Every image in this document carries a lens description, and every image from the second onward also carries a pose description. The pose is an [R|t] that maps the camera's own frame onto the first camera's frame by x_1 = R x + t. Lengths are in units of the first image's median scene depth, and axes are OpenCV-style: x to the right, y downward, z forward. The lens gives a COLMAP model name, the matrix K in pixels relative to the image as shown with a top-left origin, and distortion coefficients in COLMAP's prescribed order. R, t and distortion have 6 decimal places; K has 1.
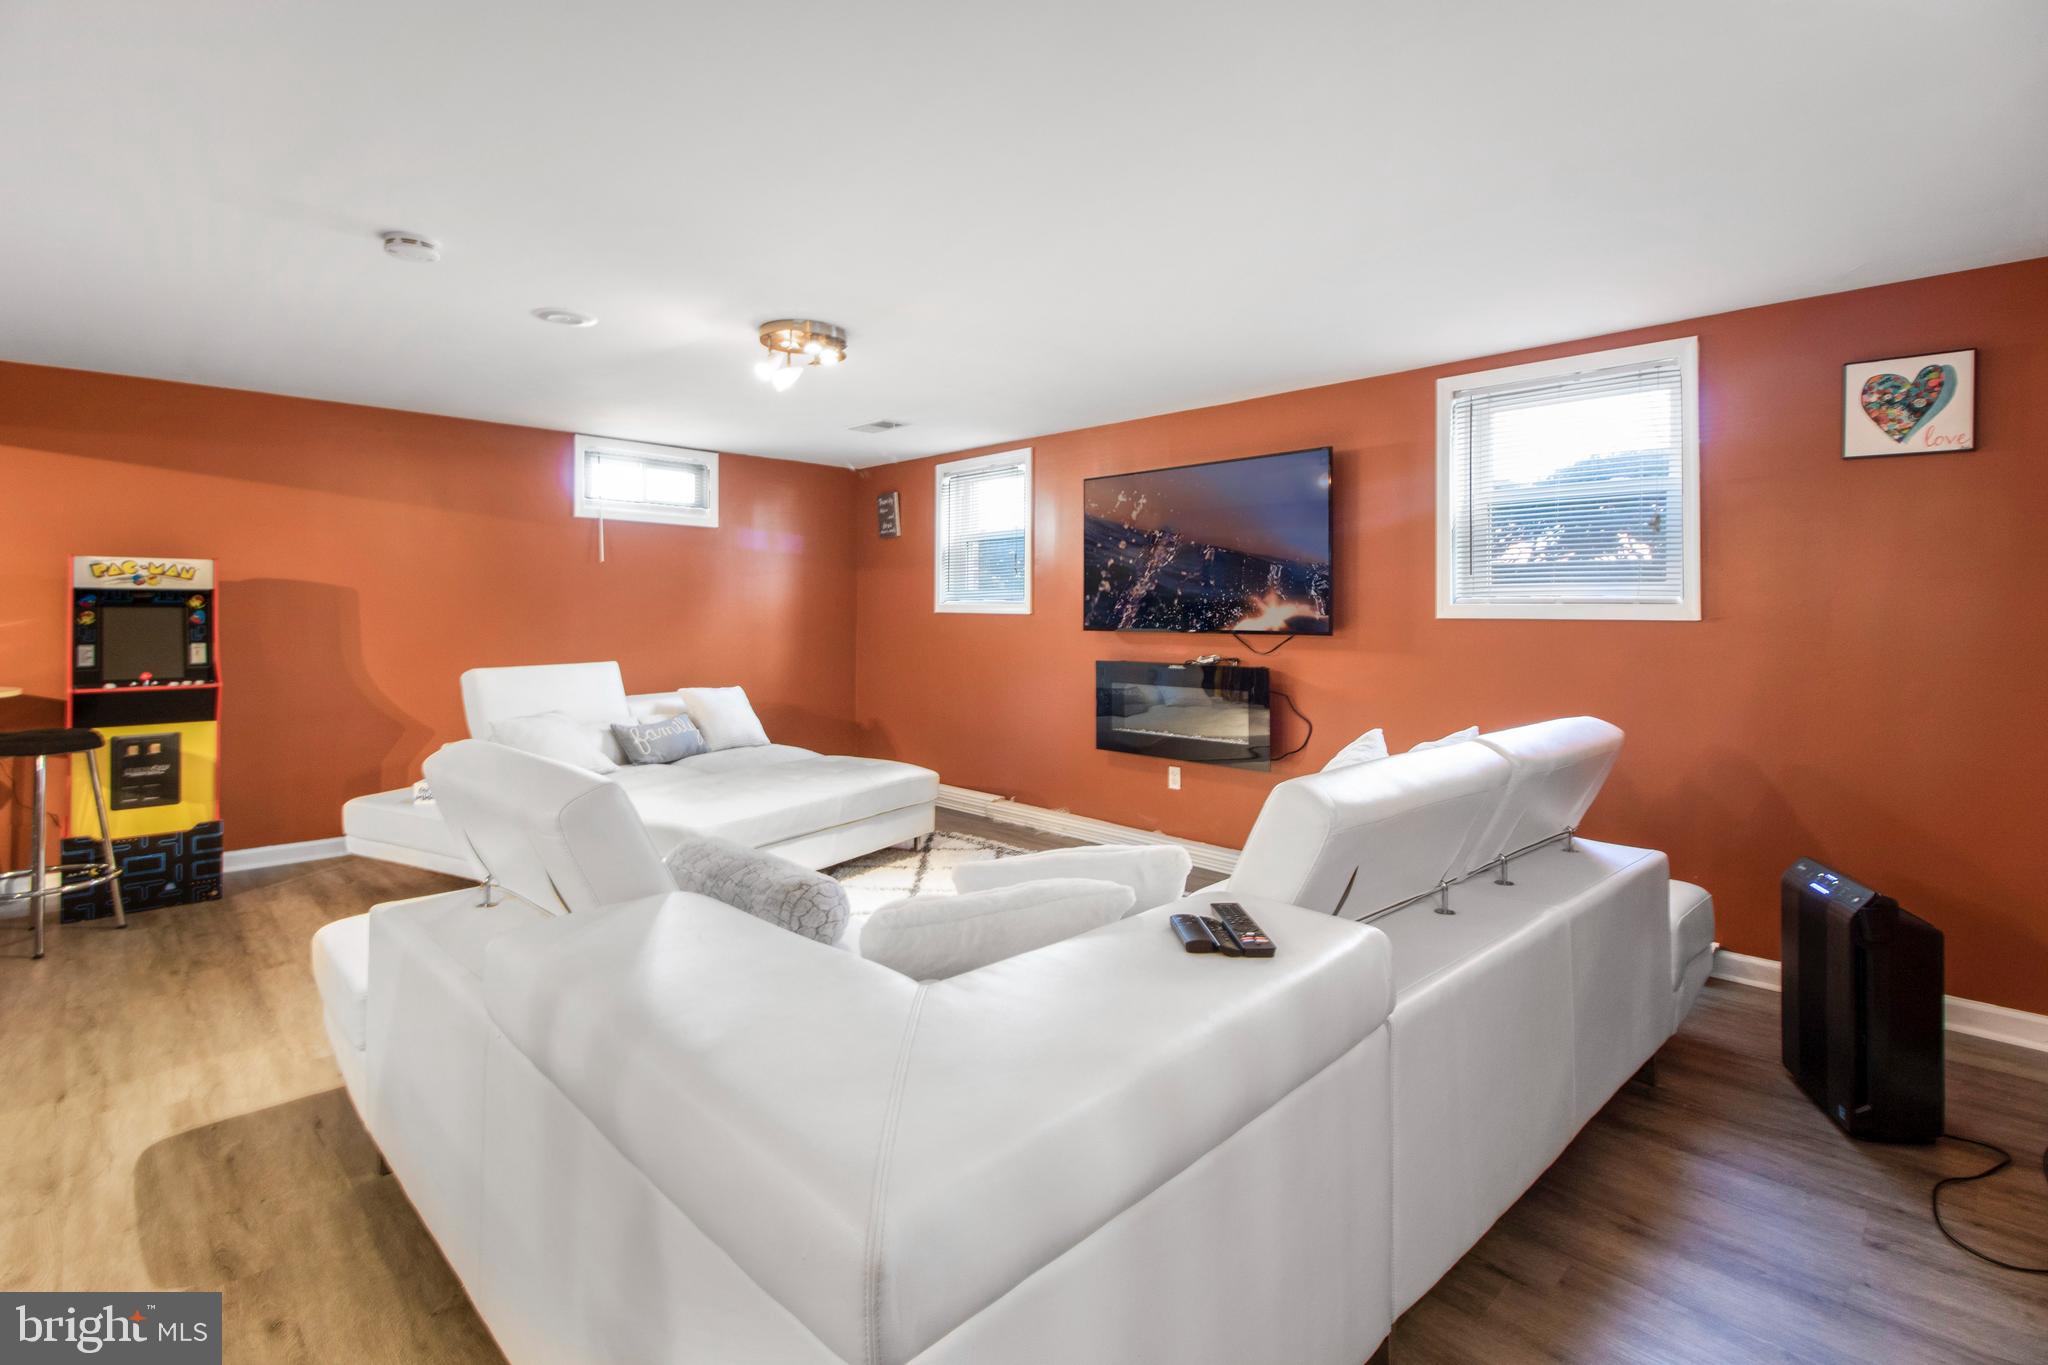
lens RADIAL K [[994.6, 0, 984.1], [0, 994.6, 604.3], [0, 0, 1]] dist [0.008862, -0.000986]
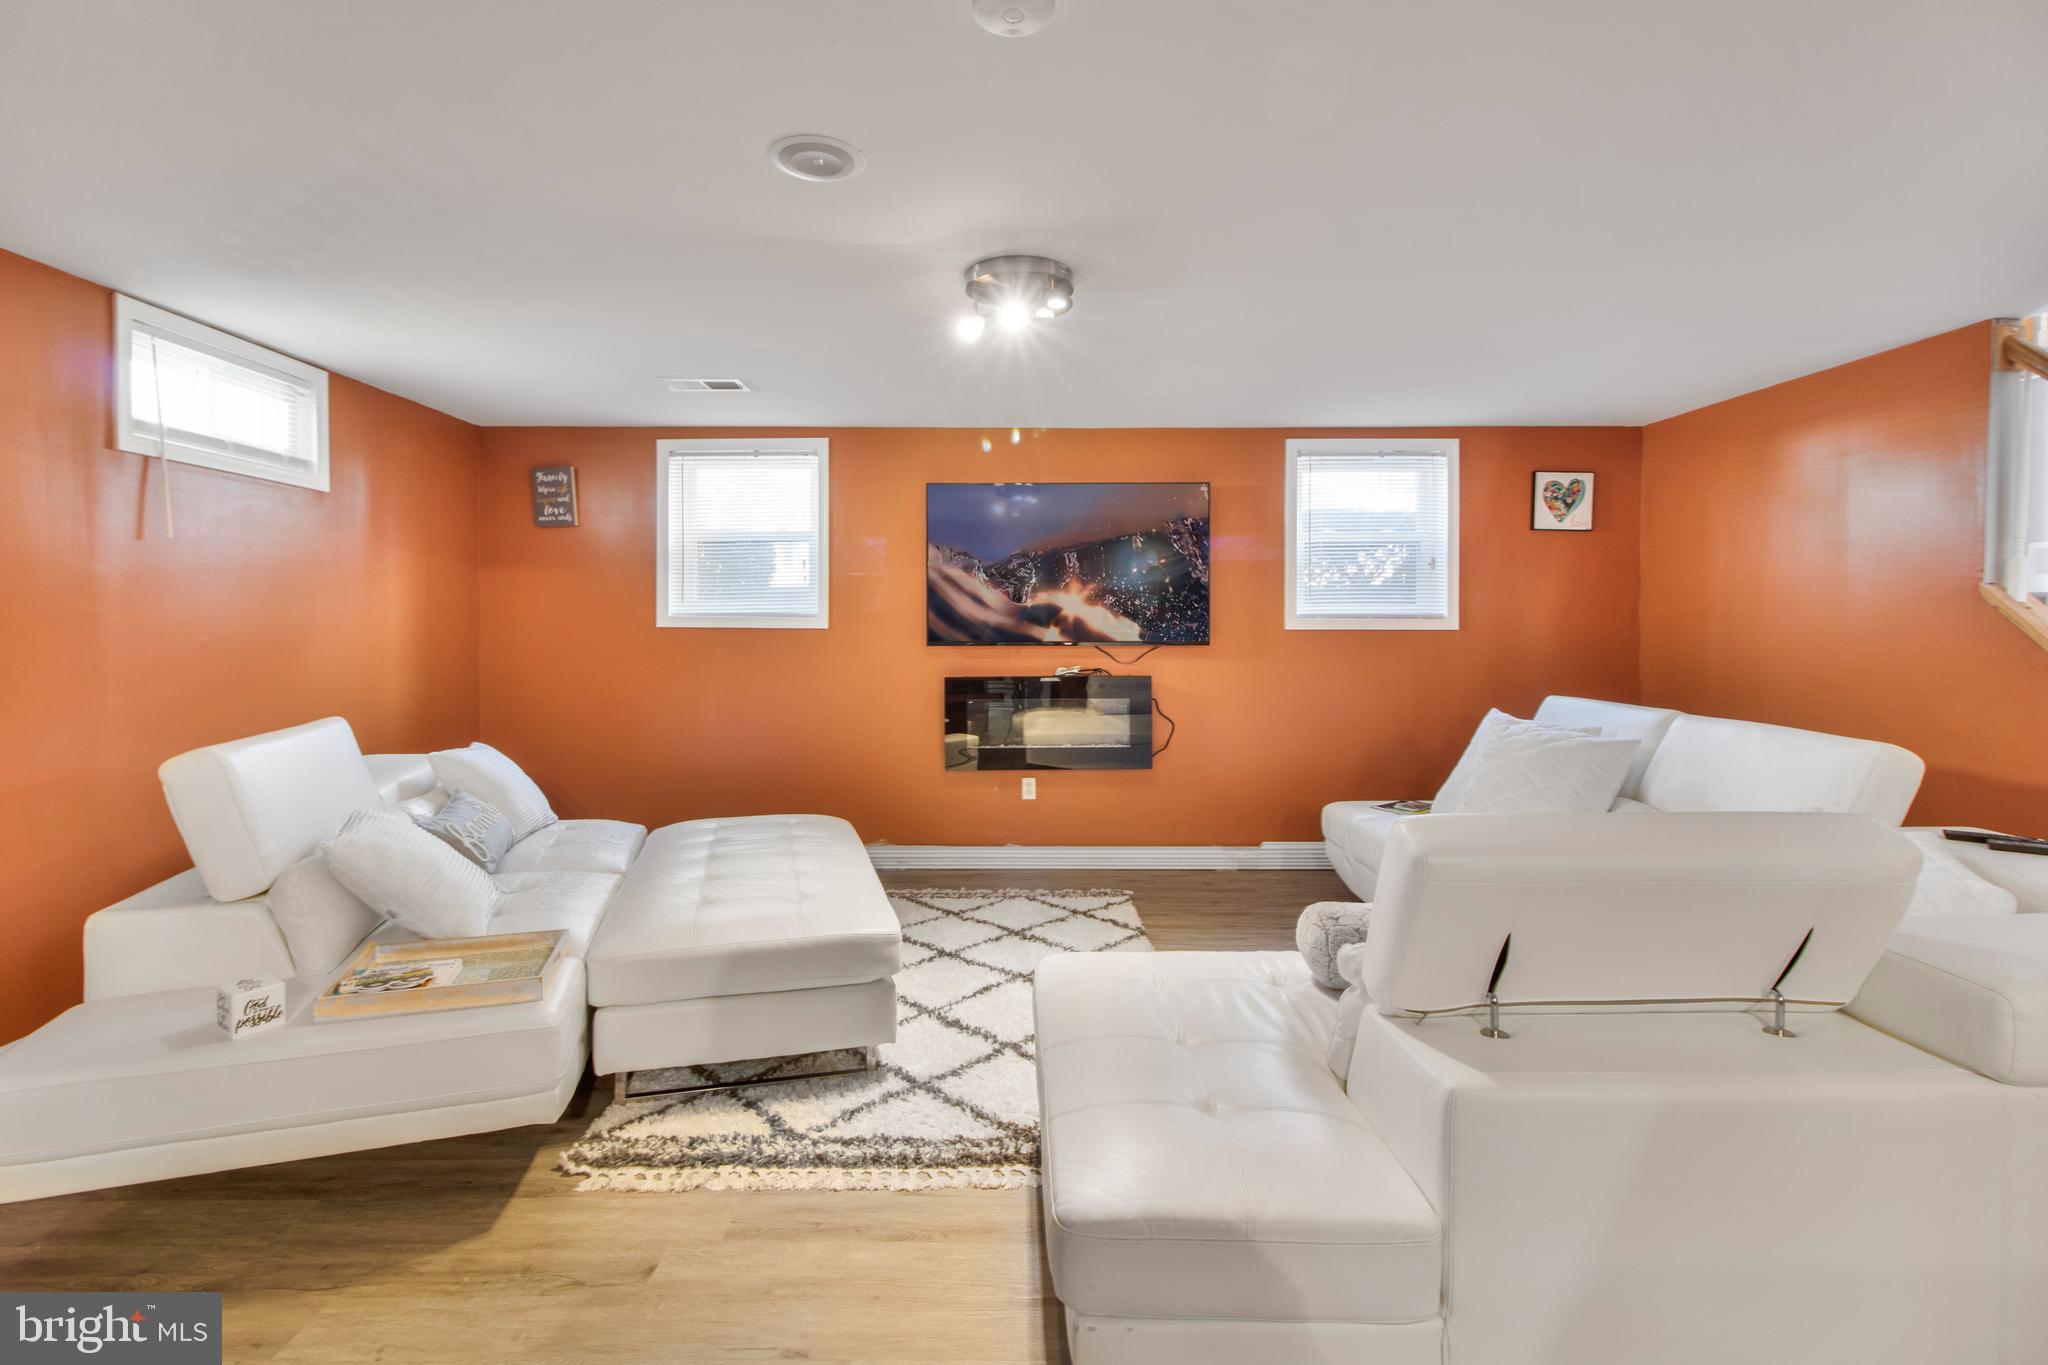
lens RADIAL K [[945.2, 0, 1012.3], [0, 945.2, 639.3], [0, 0, 1]] dist [0.000276, -0.004707]
pose [[0.676741, -0.017006, 0.736025, -0.627590], [-0.003163, 0.999657, 0.026005, -0.003154], [-0.736214, -0.019927, 0.676455, 0.432376]]
